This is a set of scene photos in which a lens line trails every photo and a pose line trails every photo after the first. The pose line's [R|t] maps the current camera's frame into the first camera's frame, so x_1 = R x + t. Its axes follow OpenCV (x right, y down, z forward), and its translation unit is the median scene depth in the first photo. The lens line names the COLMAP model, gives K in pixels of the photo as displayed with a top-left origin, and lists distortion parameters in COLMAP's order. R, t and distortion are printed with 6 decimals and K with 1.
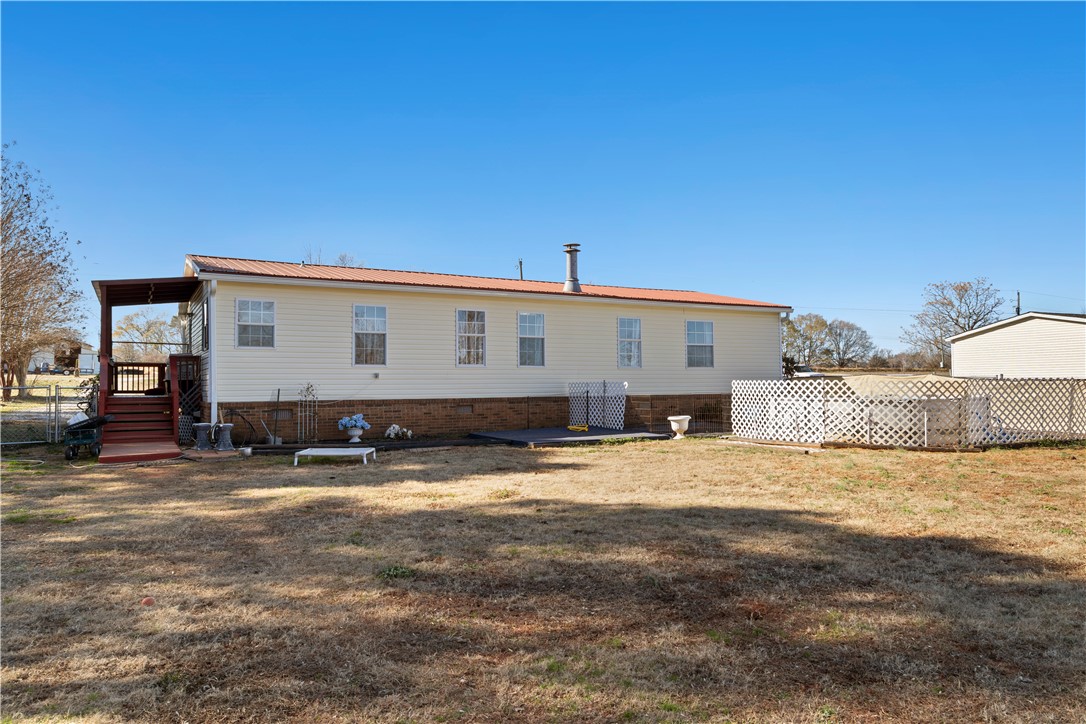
lens RADIAL K [[731.4, 0, 542.8], [0, 731.4, 354.5], [0, 0, 1]] dist [-0.000819, 0.005168]
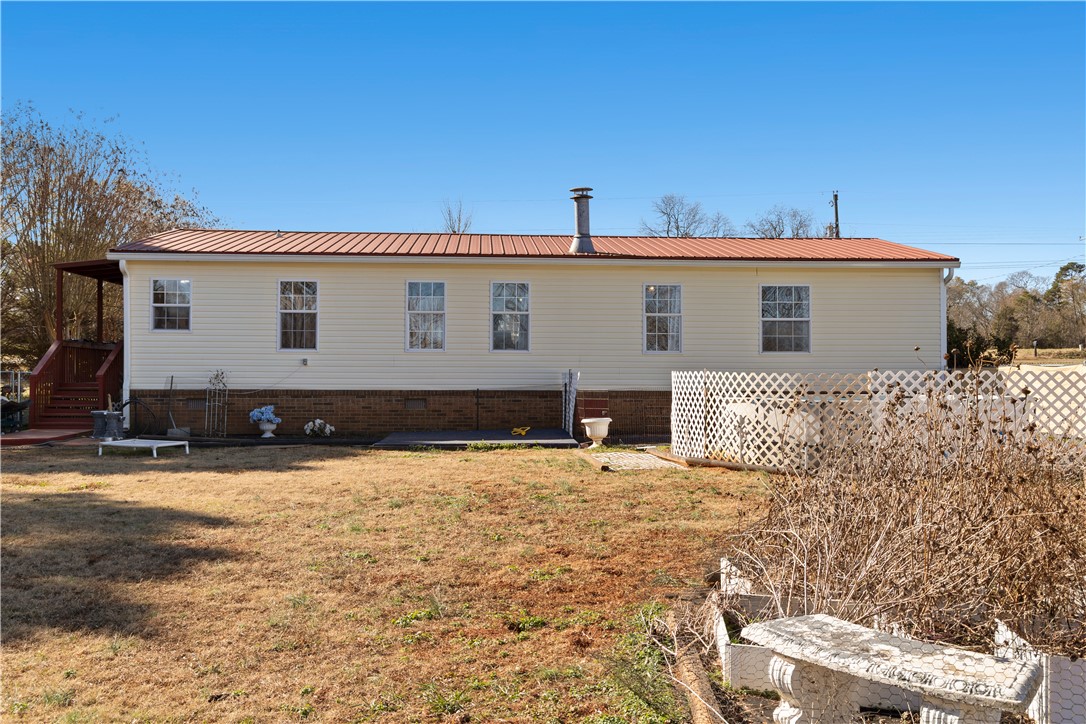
lens RADIAL K [[1036.7, 0, 535.5], [0, 1036.7, 358.7], [0, 0, 1]] dist [-0.003045, 0.000000]
pose [[0.906167, 0.005773, -0.422881, 0.552616], [0.005799, 0.999643, 0.026074, -0.005148], [0.422880, -0.026079, 0.905810, 0.011979]]
